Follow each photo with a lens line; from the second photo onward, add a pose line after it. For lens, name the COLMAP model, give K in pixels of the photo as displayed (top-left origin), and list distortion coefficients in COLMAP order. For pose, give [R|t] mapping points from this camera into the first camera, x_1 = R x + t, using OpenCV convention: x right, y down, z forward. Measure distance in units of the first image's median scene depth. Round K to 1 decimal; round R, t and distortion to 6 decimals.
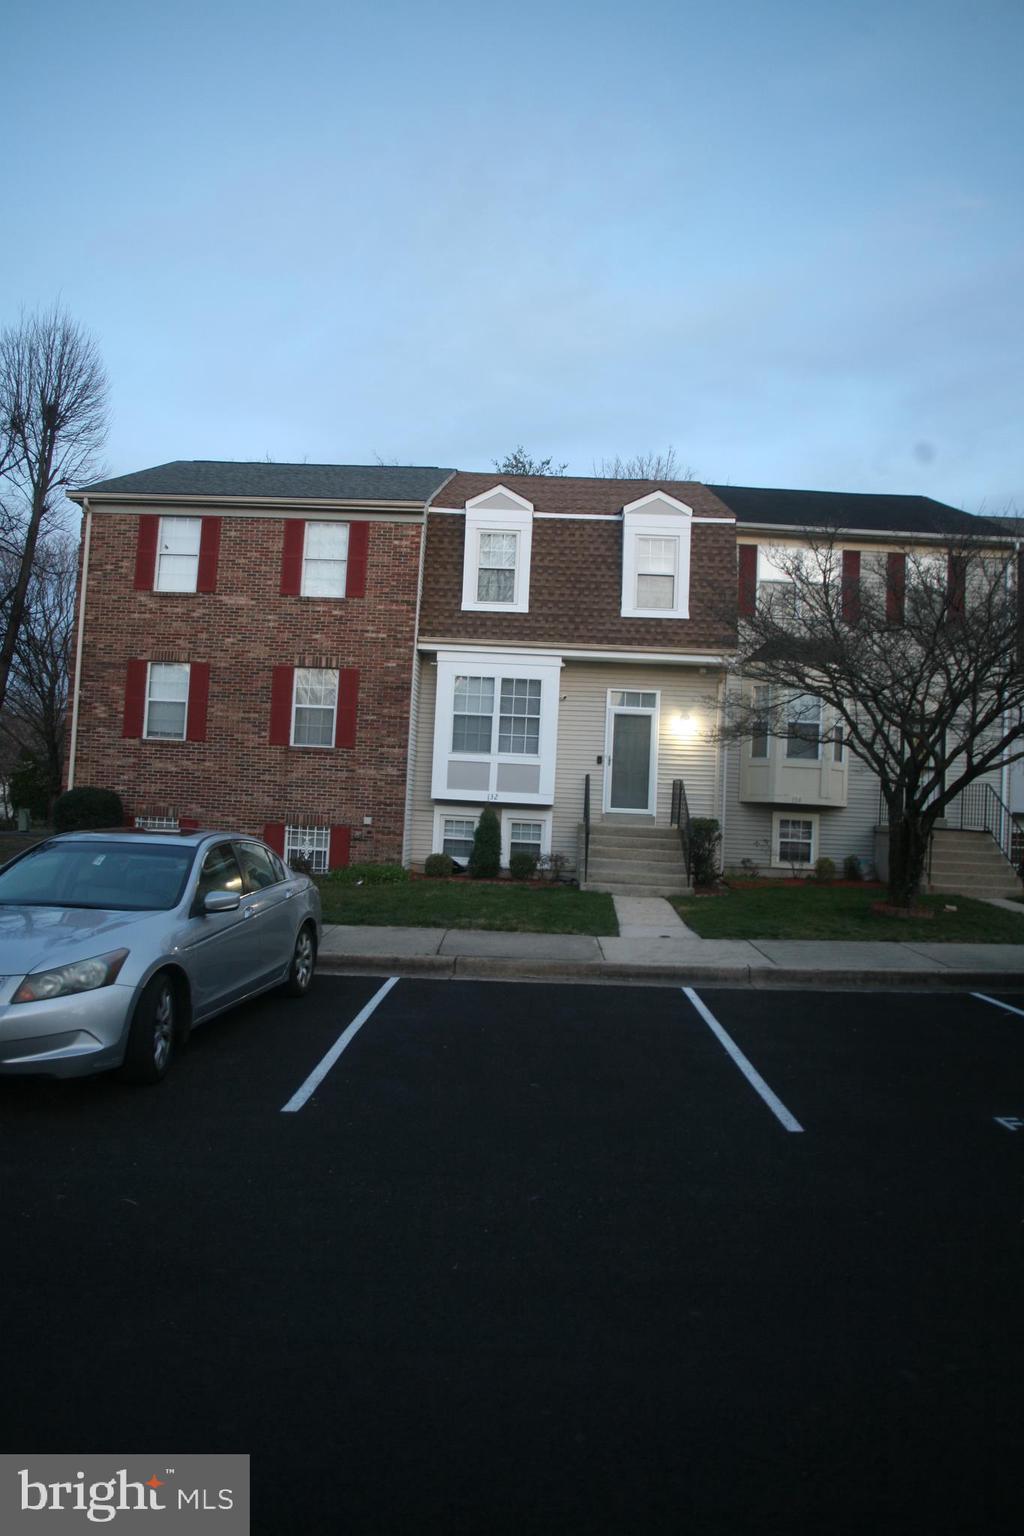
lens RADIAL K [[959.5, 0, 507.8], [0, 959.5, 758.8], [0, 0, 1]] dist [-0.094833, 0.064911]
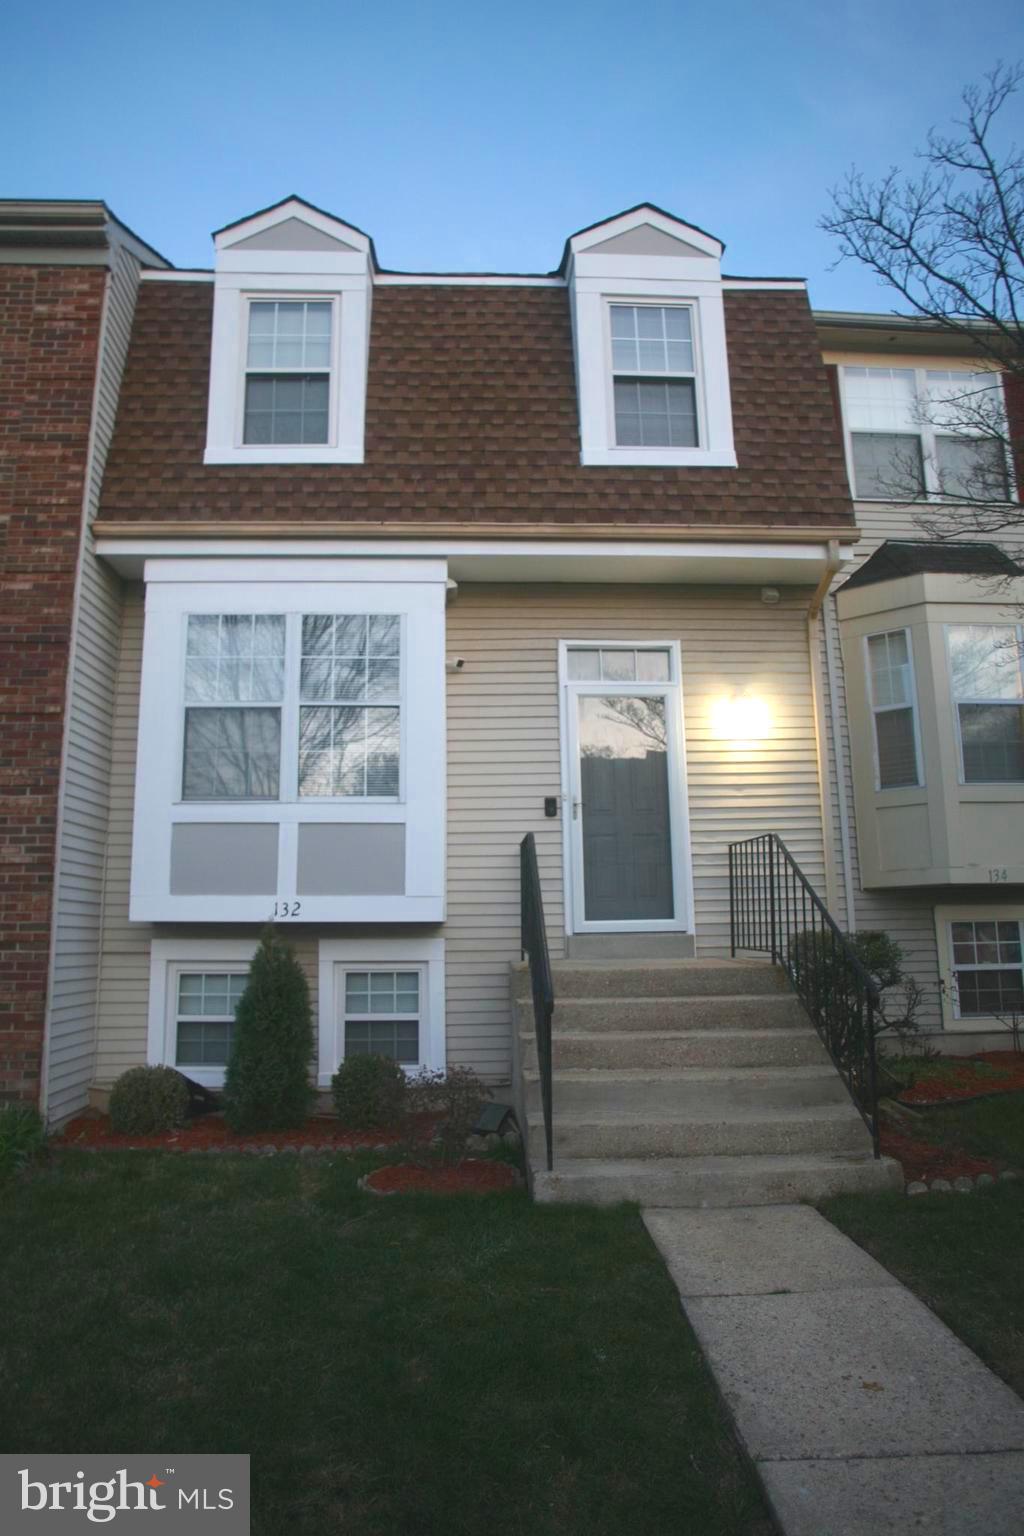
lens RADIAL K [[959.5, 0, 500.8], [0, 959.5, 765.0], [0, 0, 1]] dist [-0.094833, 0.064911]
pose [[0.995276, -0.046098, 0.085445, 0.040087], [0.055786, 0.991832, -0.114708, 0.030654], [-0.079459, 0.118933, 0.989718, 0.601907]]
